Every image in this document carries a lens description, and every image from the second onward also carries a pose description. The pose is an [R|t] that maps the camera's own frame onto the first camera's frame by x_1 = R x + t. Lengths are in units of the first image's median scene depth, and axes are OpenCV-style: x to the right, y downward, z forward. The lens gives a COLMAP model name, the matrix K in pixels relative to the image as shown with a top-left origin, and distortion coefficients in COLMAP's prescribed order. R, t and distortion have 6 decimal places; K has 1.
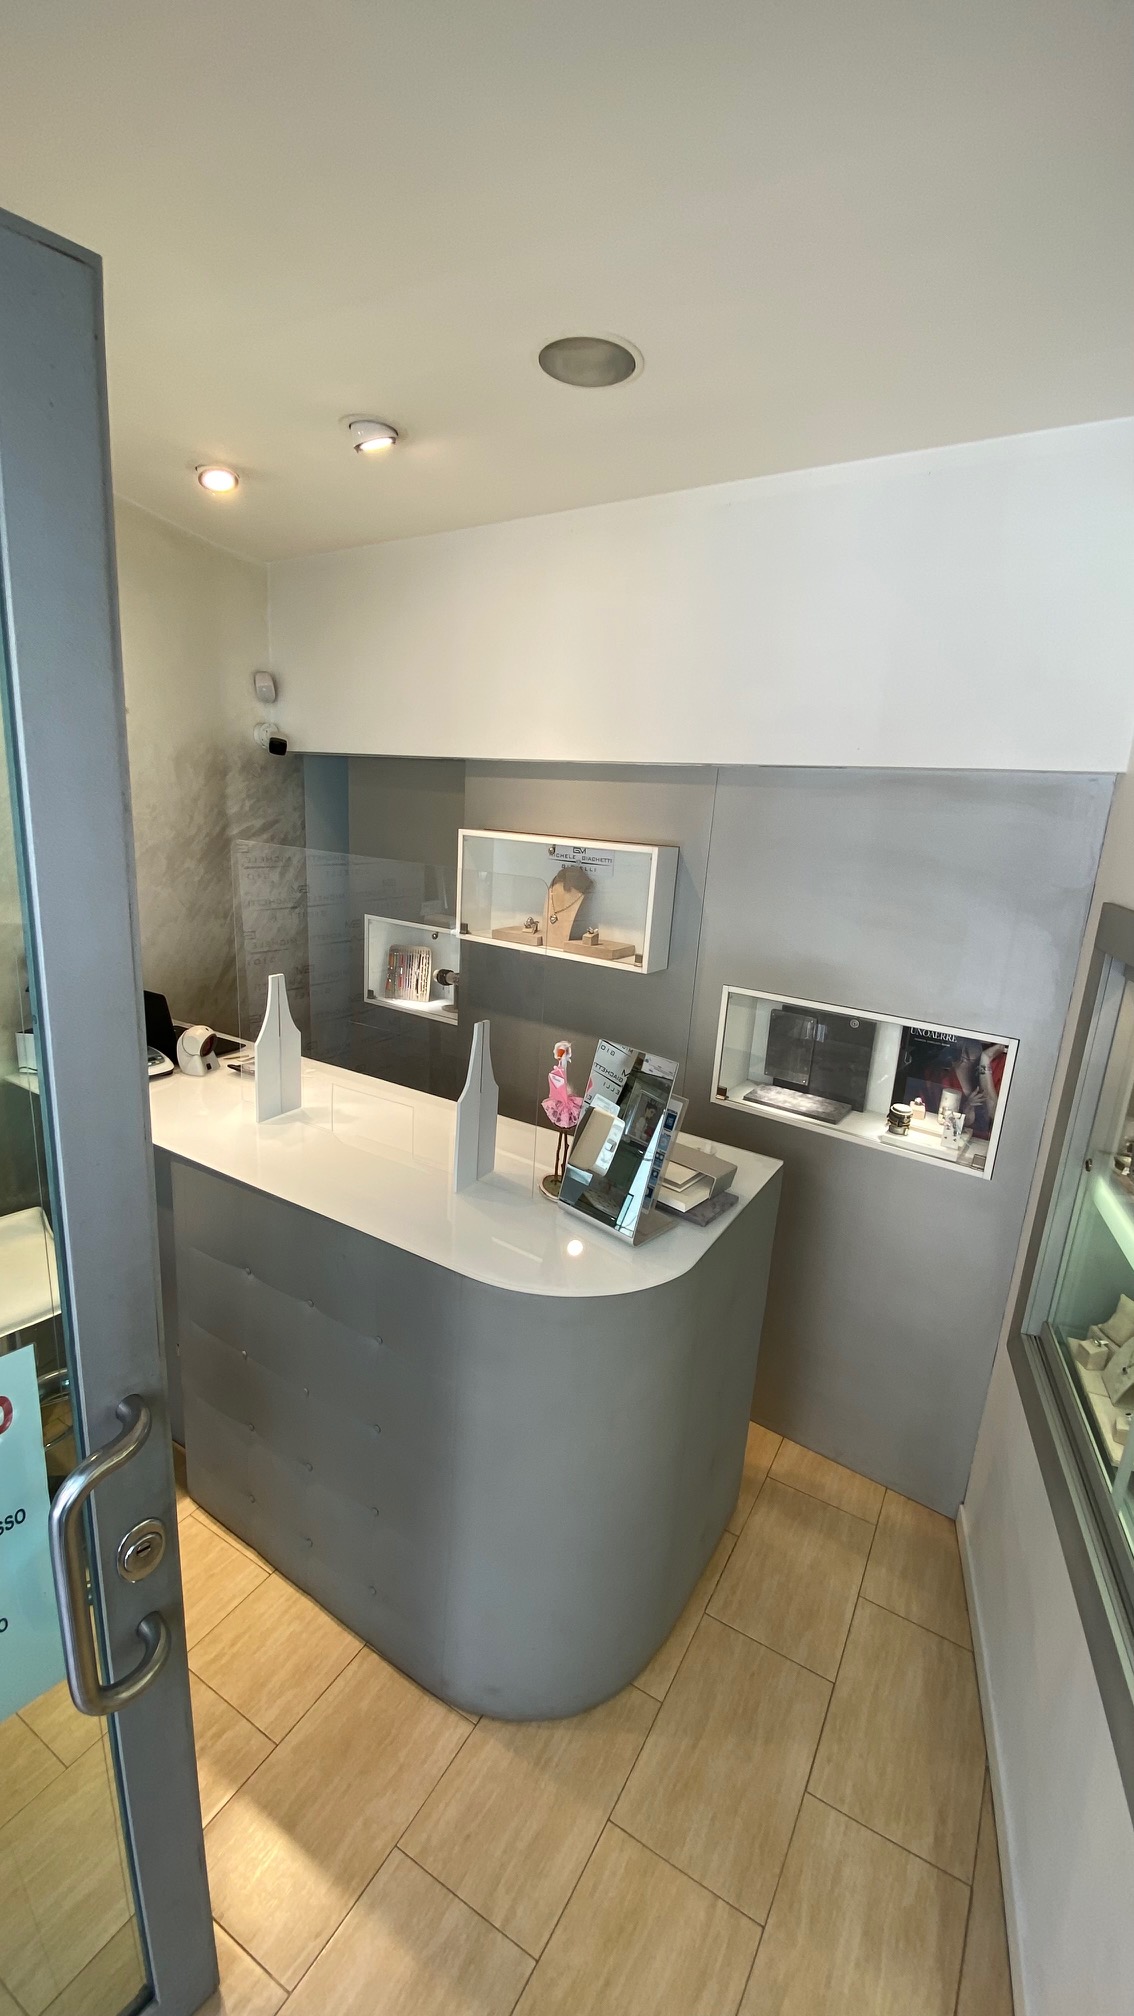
lens RADIAL K [[801.5, 0, 567.0], [0, 801.5, 1008.0], [0, 0, 1]] dist [0.029094, -0.021043]
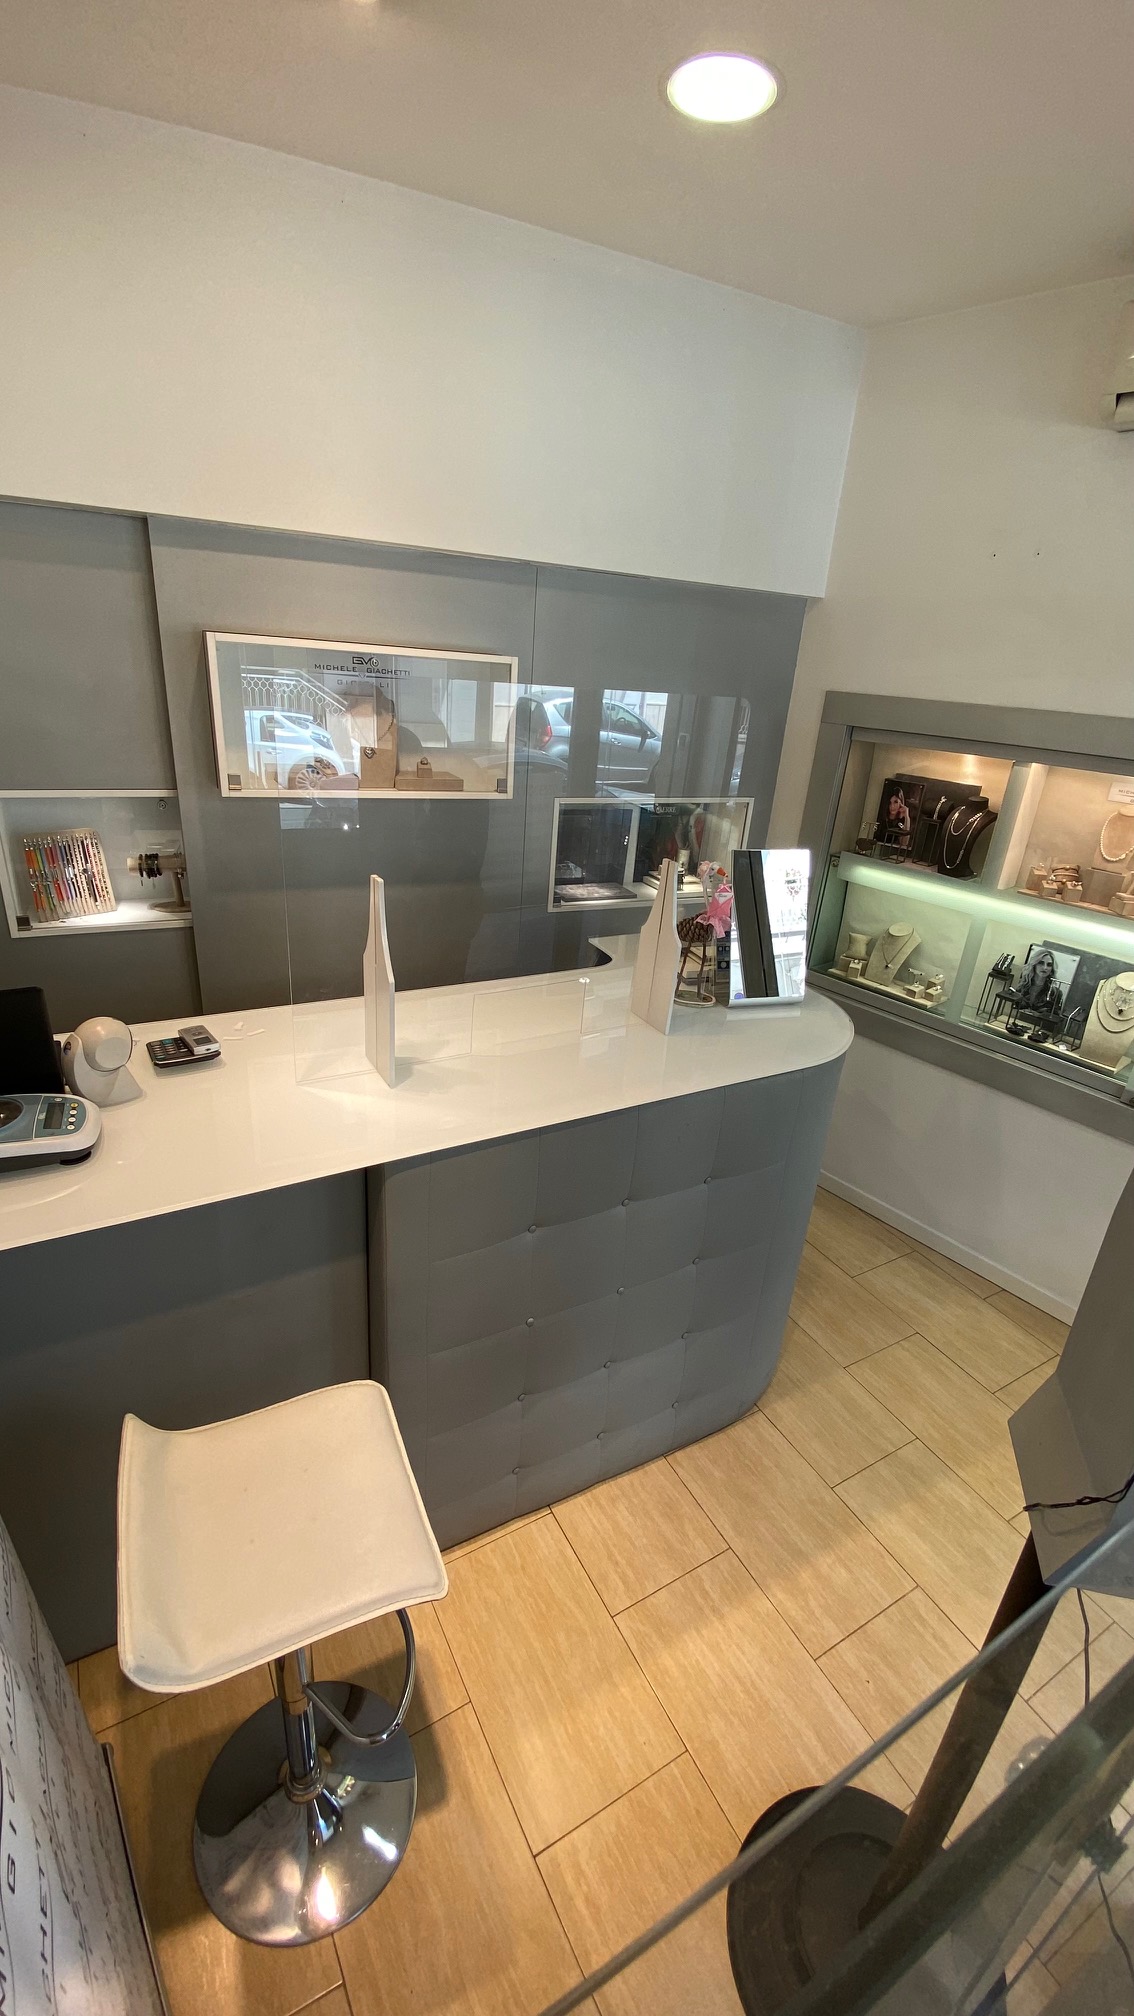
lens RADIAL K [[801.5, 0, 567.0], [0, 801.5, 1008.0], [0, 0, 1]] dist [0.029094, -0.021043]
pose [[0.516912, -0.367198, 0.773283, -0.942880], [0.179108, 0.929727, 0.321758, -0.143239], [-0.837091, -0.027819, 0.546355, 0.544244]]
